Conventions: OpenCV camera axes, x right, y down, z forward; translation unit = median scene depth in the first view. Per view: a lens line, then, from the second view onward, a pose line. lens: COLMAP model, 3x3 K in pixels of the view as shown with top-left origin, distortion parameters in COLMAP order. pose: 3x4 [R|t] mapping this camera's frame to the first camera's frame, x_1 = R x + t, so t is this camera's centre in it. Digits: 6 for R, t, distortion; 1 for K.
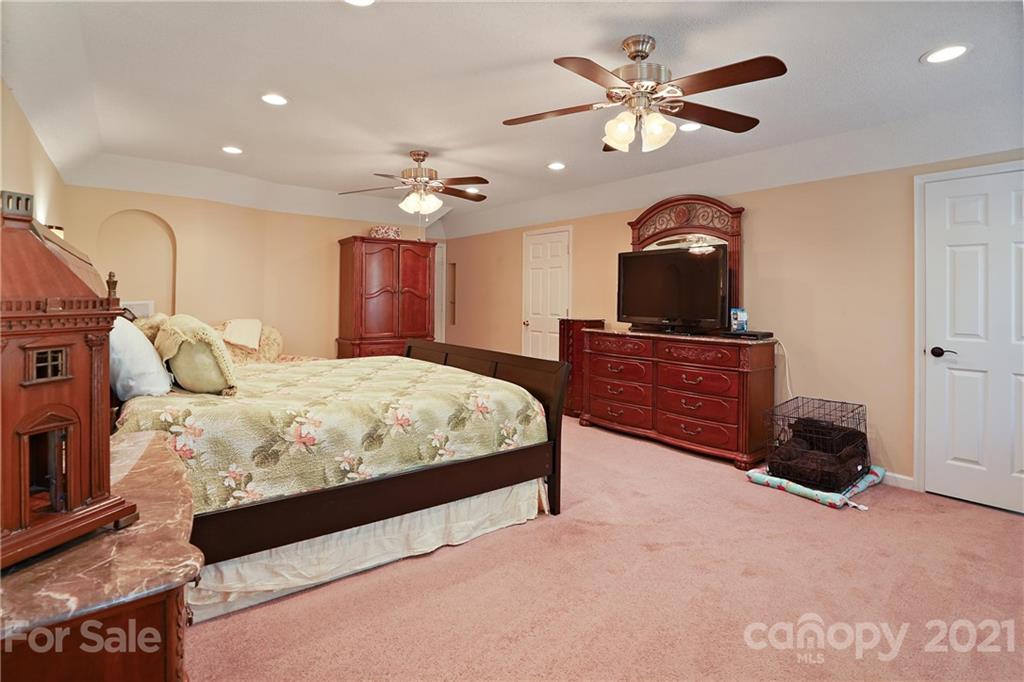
lens RADIAL K [[480.2, 0, 520.7], [0, 480.2, 305.2], [0, 0, 1]] dist [-0.038941, 0.000018]
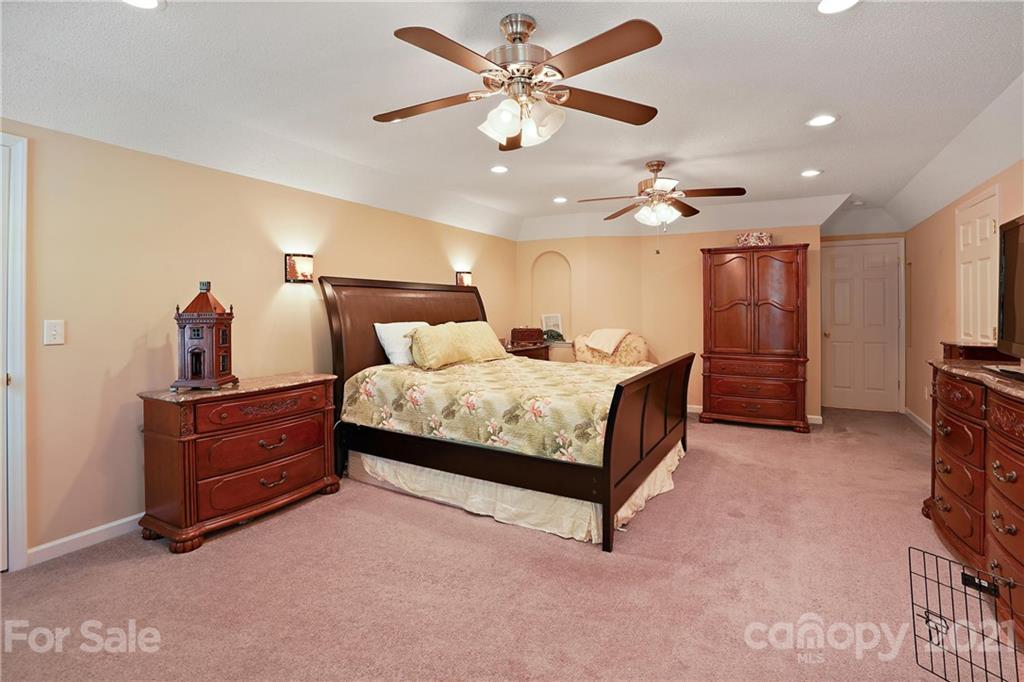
lens RADIAL K [[480.2, 0, 526.6], [0, 480.2, 318.8], [0, 0, 1]] dist [-0.038941, 0.000018]
pose [[0.388921, -0.001490, -0.921270, 0.997538], [-0.001927, 0.999995, -0.002430, 0.010446], [0.921269, 0.002720, 0.388916, 0.619867]]
